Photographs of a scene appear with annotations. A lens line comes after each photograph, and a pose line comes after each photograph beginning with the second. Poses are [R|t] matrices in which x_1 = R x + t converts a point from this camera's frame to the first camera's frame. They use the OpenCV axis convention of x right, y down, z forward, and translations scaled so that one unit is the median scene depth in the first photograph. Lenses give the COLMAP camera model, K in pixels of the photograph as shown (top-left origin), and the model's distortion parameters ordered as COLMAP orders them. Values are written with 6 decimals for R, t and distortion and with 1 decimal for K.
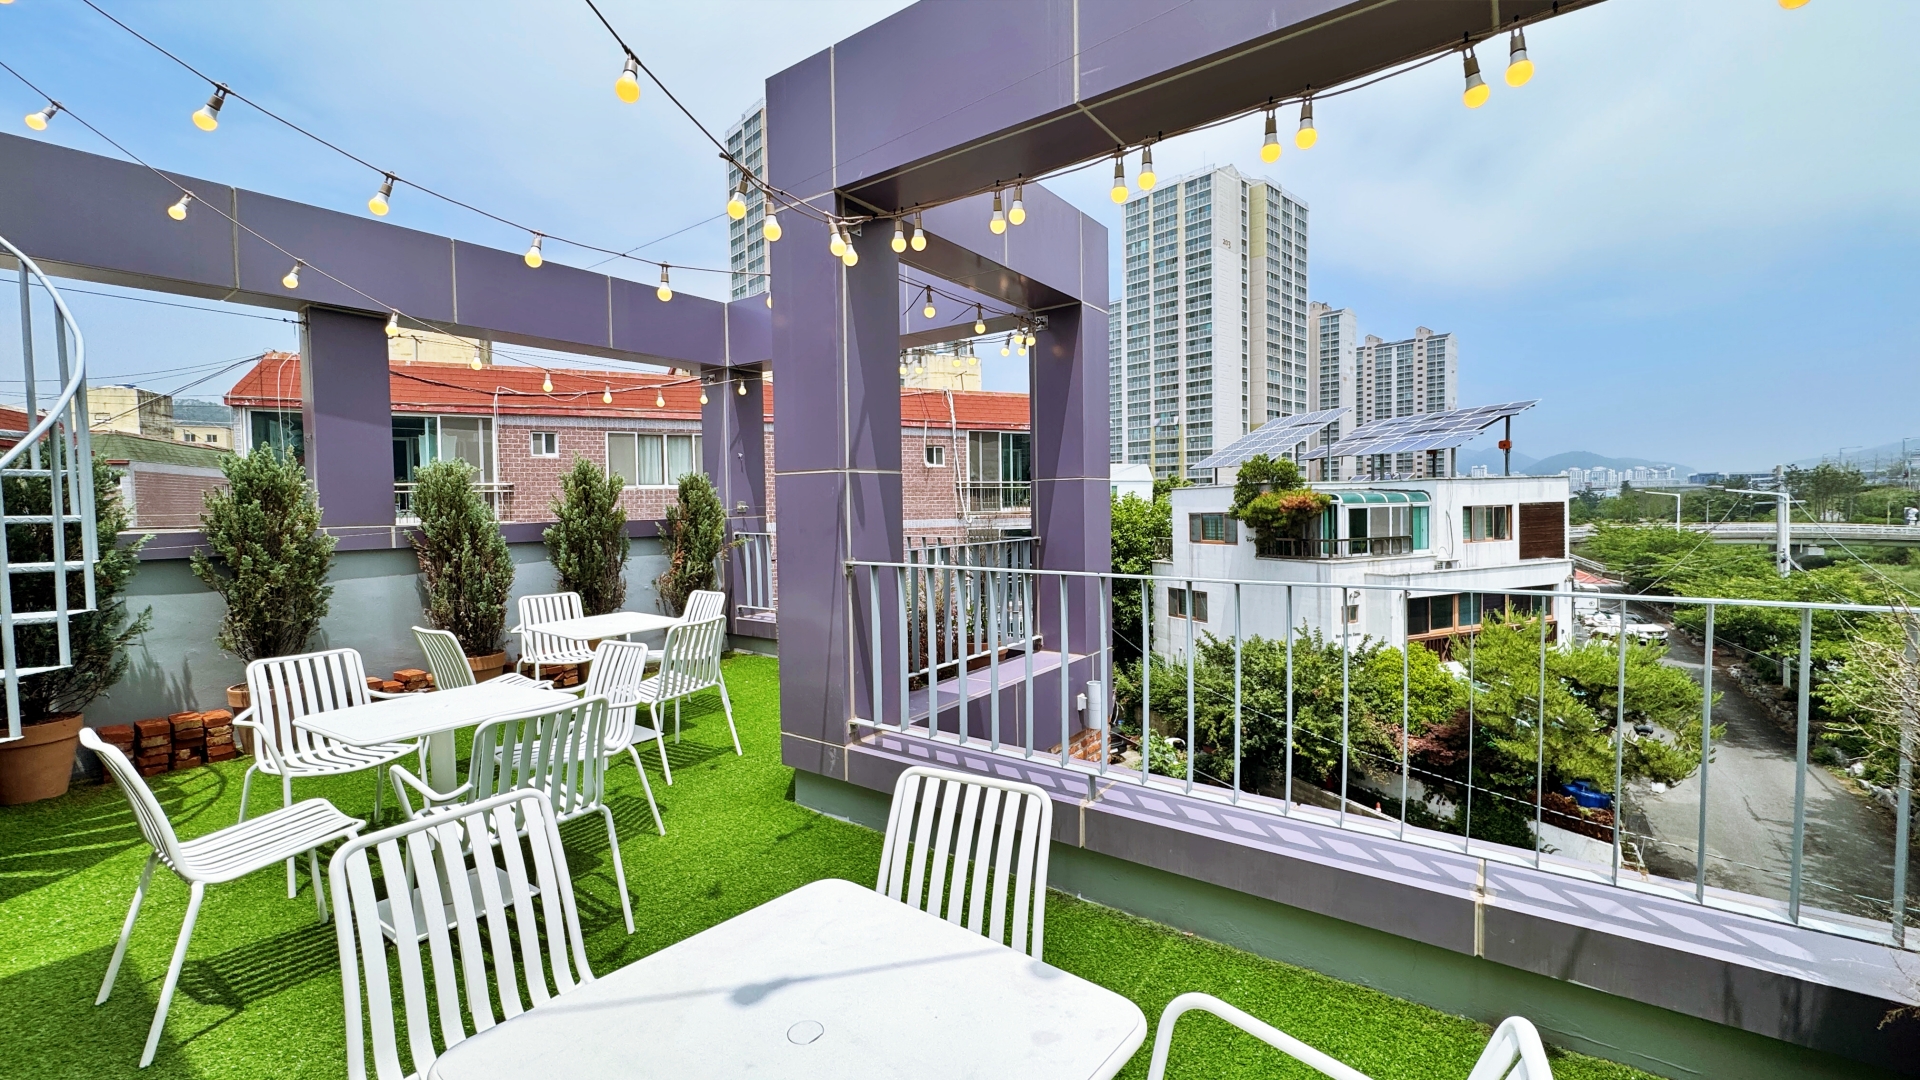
lens RADIAL K [[763.8, 0, 963.4], [0, 763.8, 533.0], [0, 0, 1]] dist [0.000941, 0.000103]
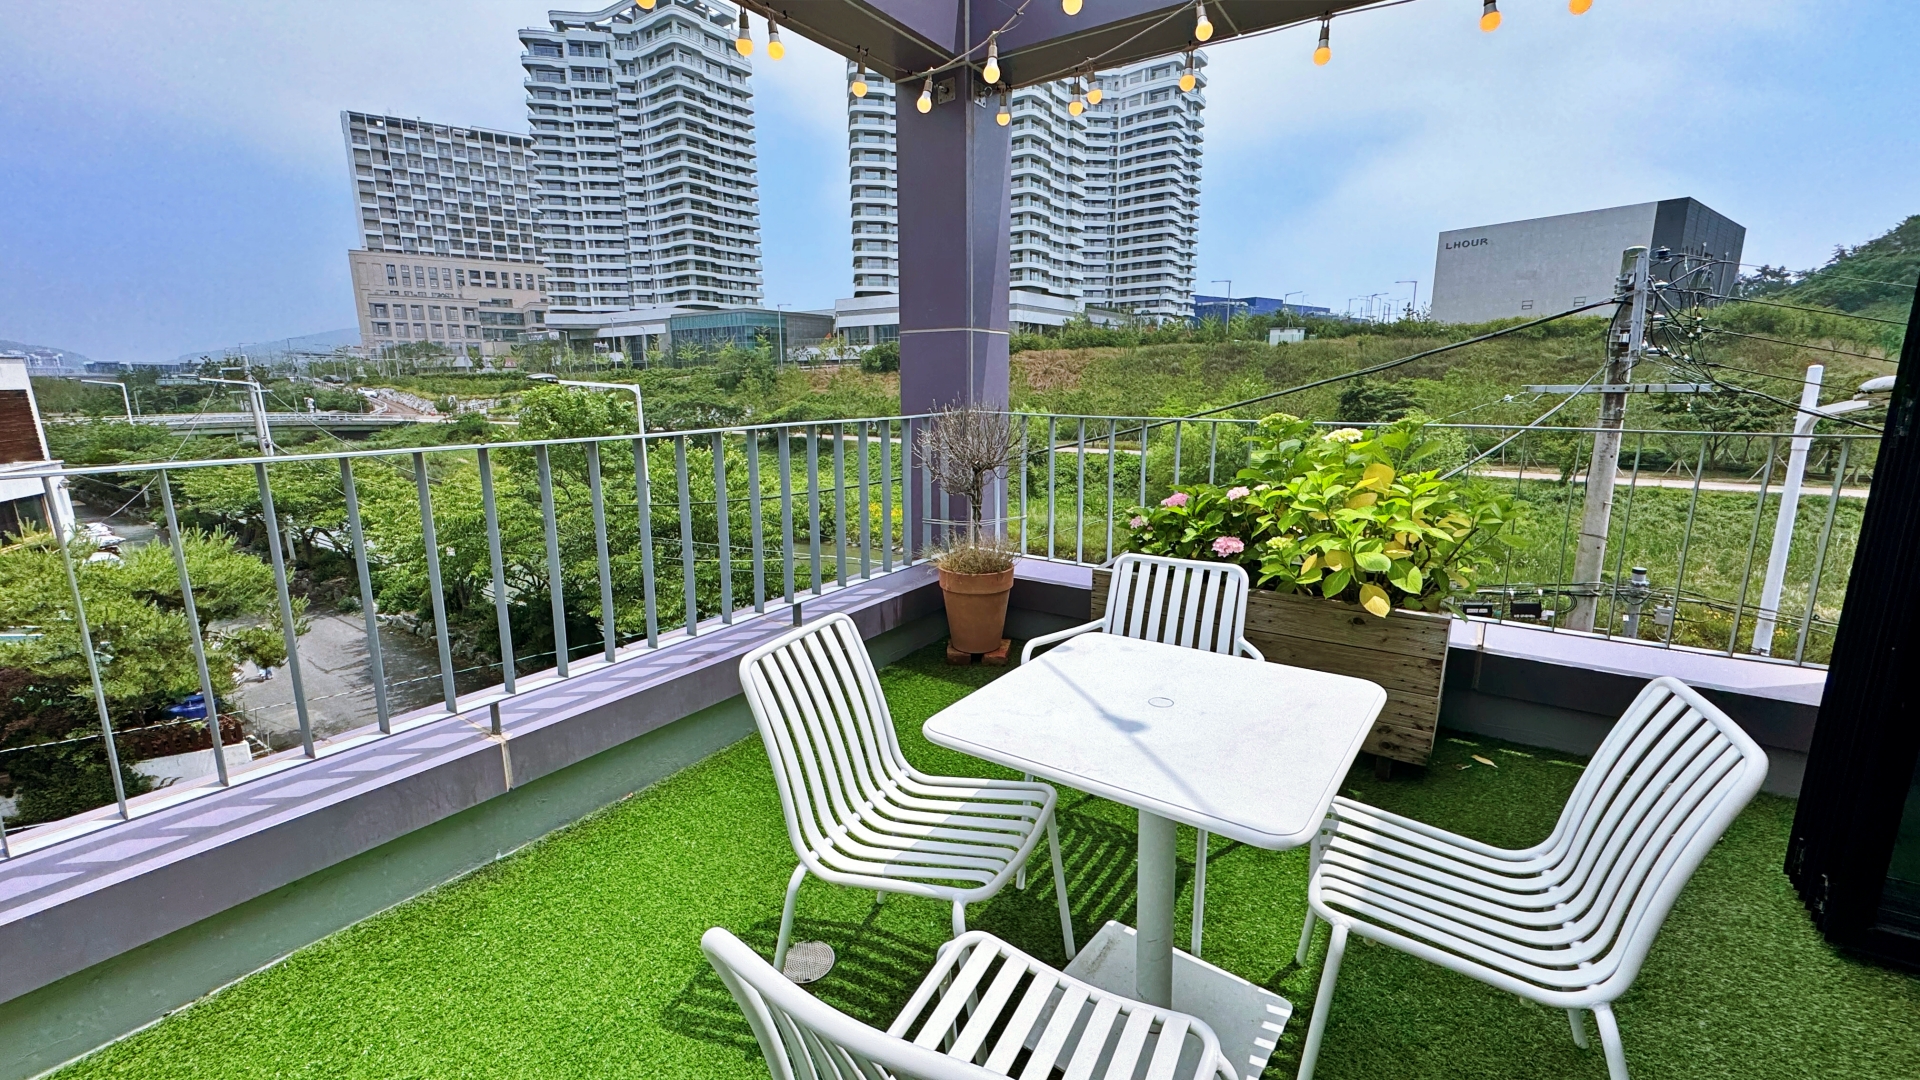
lens RADIAL K [[763.8, 0, 963.4], [0, 763.8, 533.0], [0, 0, 1]] dist [0.000941, 0.000103]
pose [[-0.028112, -0.181503, 0.982988, -0.087693], [0.042337, 0.982278, 0.182583, 0.003099], [-0.998708, 0.046749, -0.019929, 0.077716]]
